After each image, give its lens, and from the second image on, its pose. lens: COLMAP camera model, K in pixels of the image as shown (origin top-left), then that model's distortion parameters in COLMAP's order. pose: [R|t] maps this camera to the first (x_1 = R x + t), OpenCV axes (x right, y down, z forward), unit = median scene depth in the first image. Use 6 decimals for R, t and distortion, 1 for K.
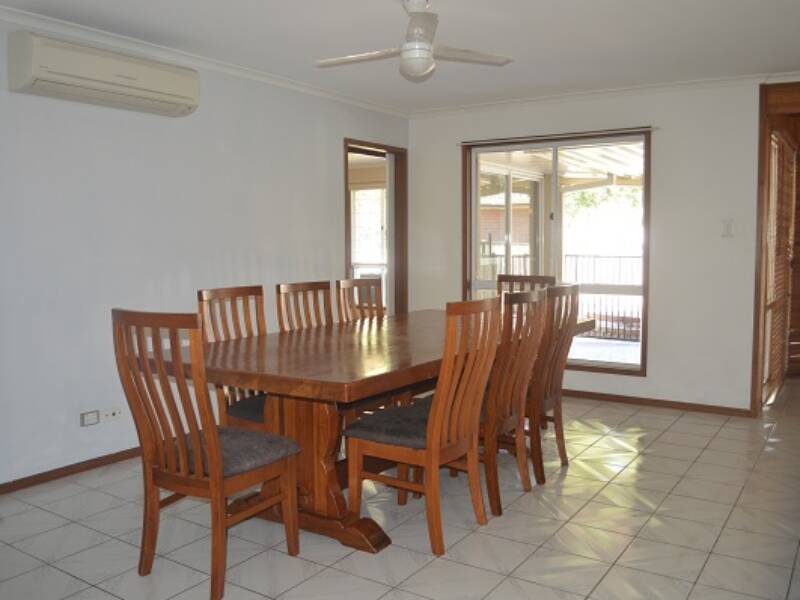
lens RADIAL K [[715.8, 0, 400.0], [0, 715.8, 300.0], [0, 0, 1]] dist [-0.010964, -0.131604]
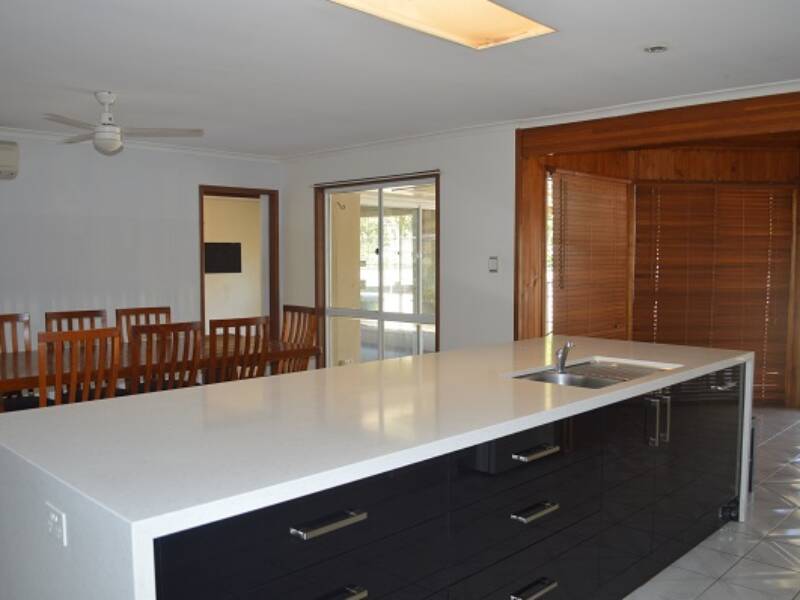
lens RADIAL K [[715.8, 0, 400.0], [0, 715.8, 300.0], [0, 0, 1]] dist [-0.010964, -0.131604]
pose [[0.982038, 0.011770, -0.188317, 0.500276], [-0.015749, 0.999683, -0.019642, -0.022758], [0.188026, 0.022255, 0.981912, -0.082624]]
